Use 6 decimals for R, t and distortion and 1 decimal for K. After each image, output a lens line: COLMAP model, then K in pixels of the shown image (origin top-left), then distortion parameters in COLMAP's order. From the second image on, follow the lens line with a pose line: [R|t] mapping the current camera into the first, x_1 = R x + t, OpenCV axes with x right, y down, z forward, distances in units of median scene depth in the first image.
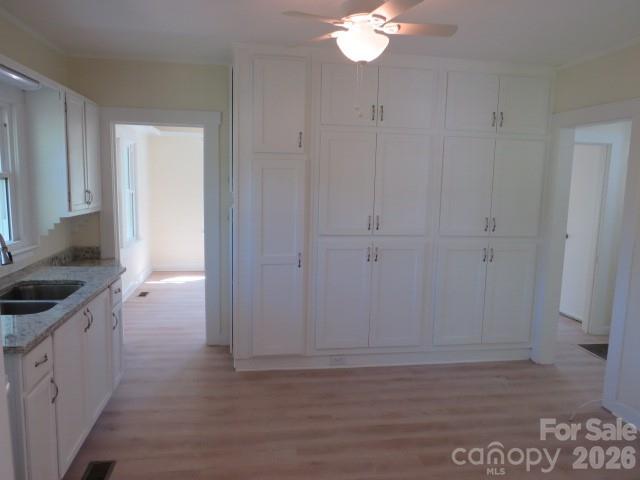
lens RADIAL K [[482.9, 0, 320.0], [0, 482.9, 236.0], [0, 0, 1]] dist [-0.011931, -0.000390]
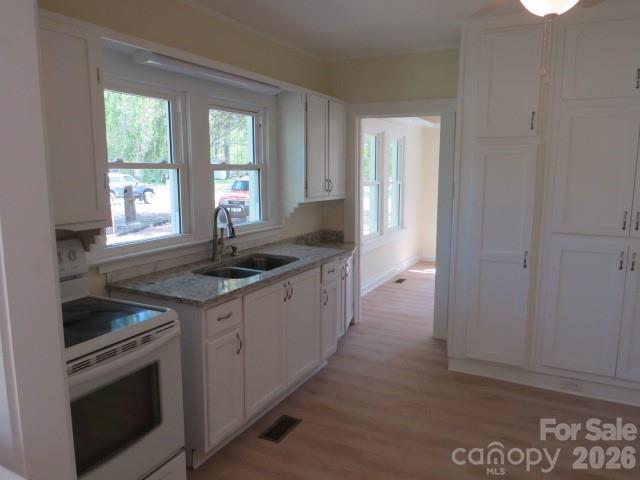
lens RADIAL K [[482.9, 0, 320.0], [0, 482.9, 236.0], [0, 0, 1]] dist [-0.011931, -0.000390]
pose [[0.808001, 0.065550, -0.585523, 0.160313], [-0.058179, 0.997812, 0.031421, 0.001746], [0.586301, 0.008677, 0.810047, 0.076464]]
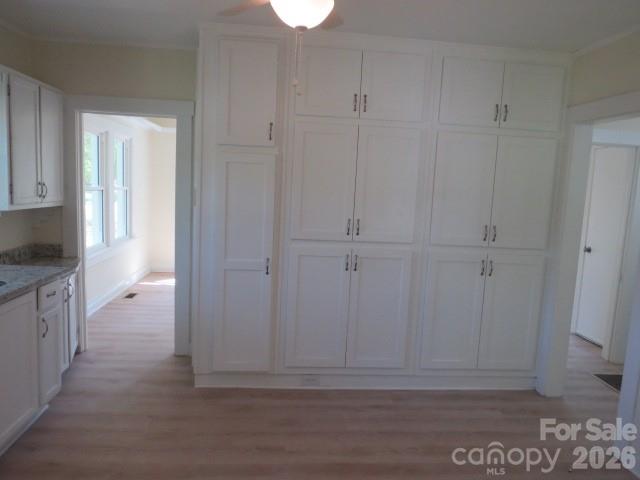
lens RADIAL K [[482.9, 0, 320.0], [0, 482.9, 236.0], [0, 0, 1]] dist [-0.011931, -0.000390]
pose [[0.997110, 0.031272, -0.069235, 0.111518], [-0.031948, 0.999452, -0.008668, -0.001609], [0.068926, 0.010855, 0.997563, 0.113390]]
